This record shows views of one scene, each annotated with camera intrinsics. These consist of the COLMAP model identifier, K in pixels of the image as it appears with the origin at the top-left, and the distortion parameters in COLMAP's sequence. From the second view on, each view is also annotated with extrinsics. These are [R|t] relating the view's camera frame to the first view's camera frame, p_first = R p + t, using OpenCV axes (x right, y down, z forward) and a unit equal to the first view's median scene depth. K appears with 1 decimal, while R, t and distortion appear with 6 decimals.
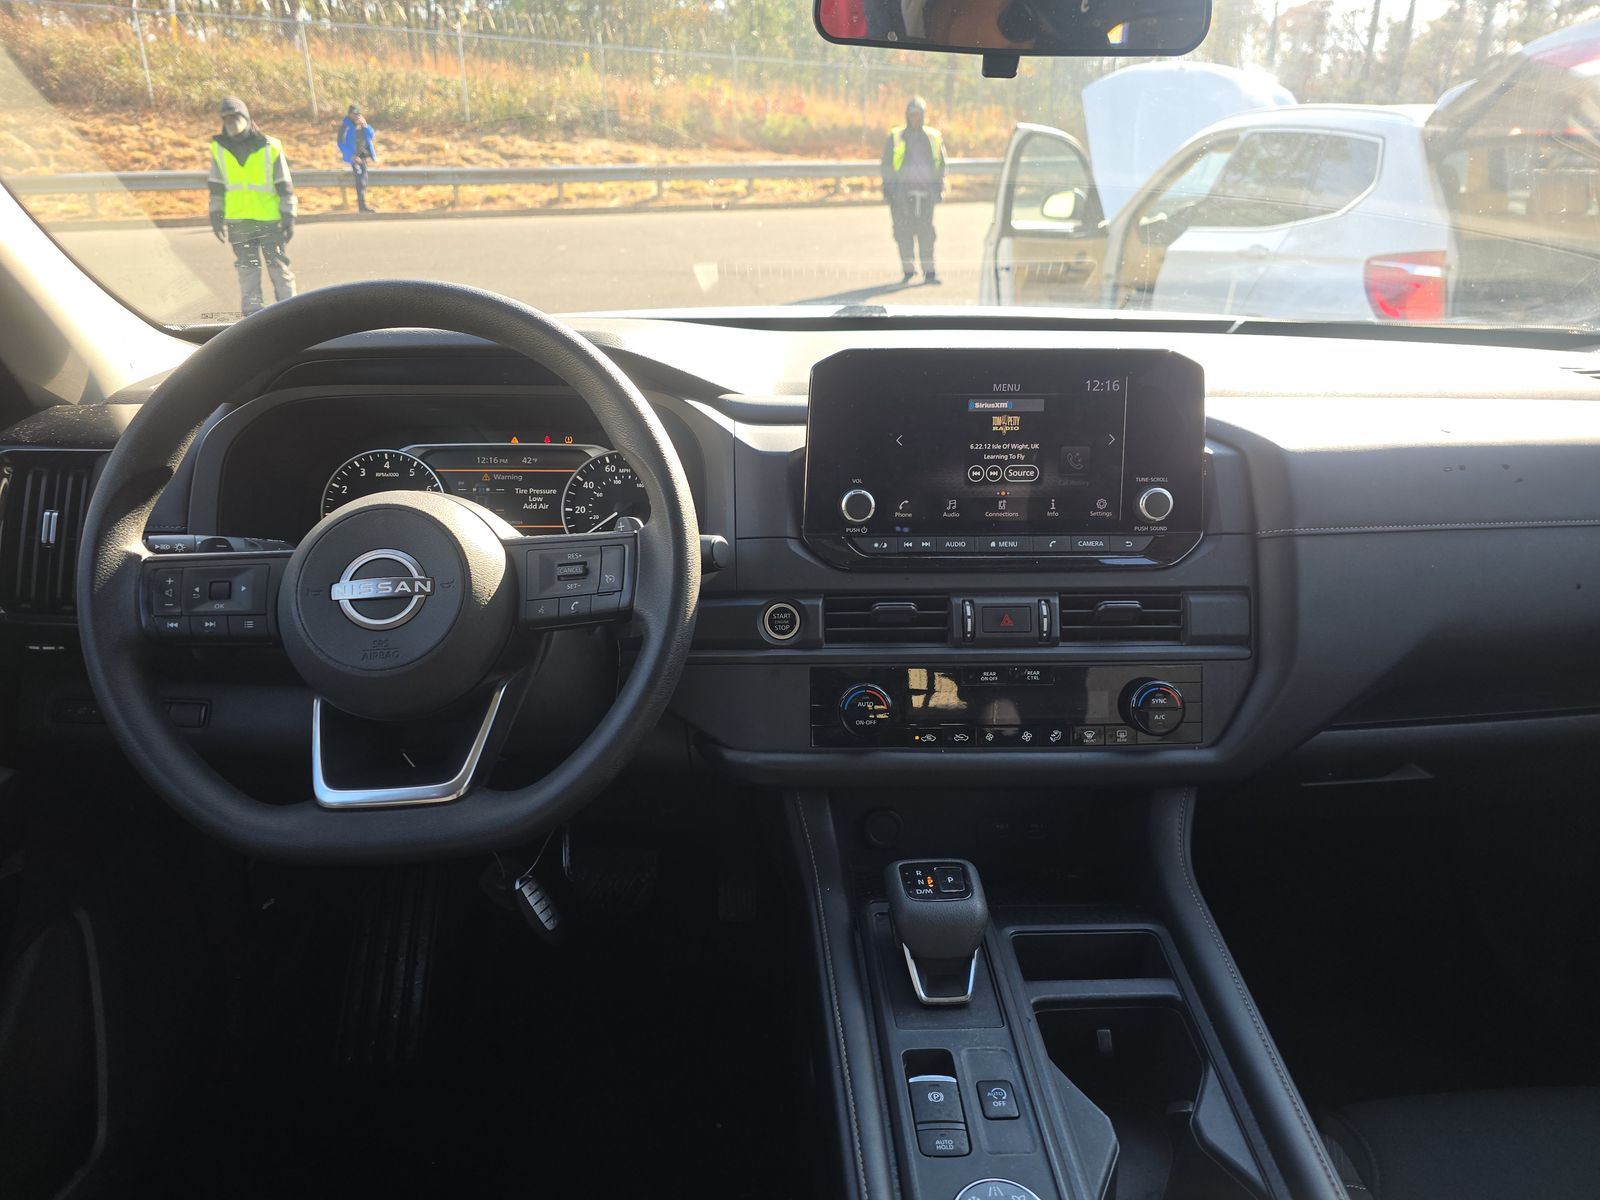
lens RADIAL K [[1061.4, 0, 794.5], [0, 1061.4, 633.2], [0, 0, 1]] dist [0.057281, -0.074930]
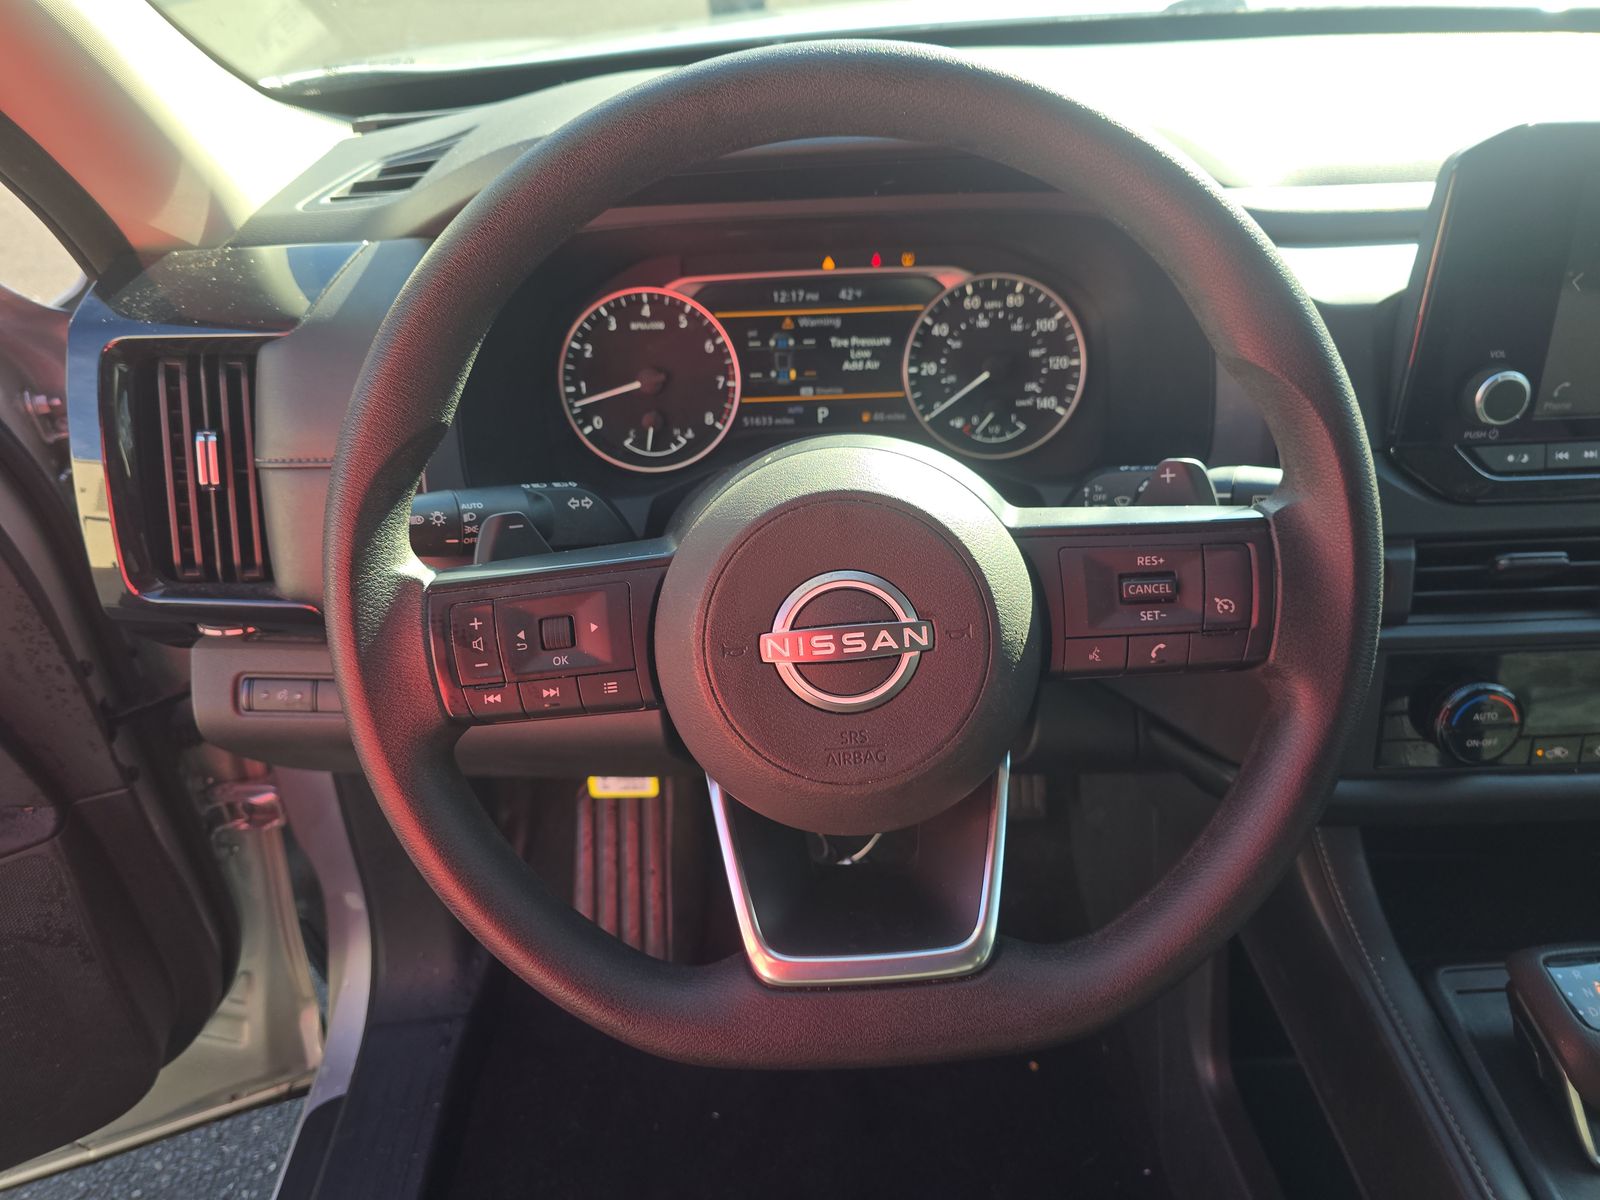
lens RADIAL K [[1061.4, 0, 794.5], [0, 1061.4, 633.2], [0, 0, 1]] dist [0.057281, -0.074930]
pose [[0.998829, -0.019459, -0.044289, -0.263068], [0.030256, 0.965647, 0.258089, -0.132886], [0.037746, -0.259127, 0.965106, 0.299807]]
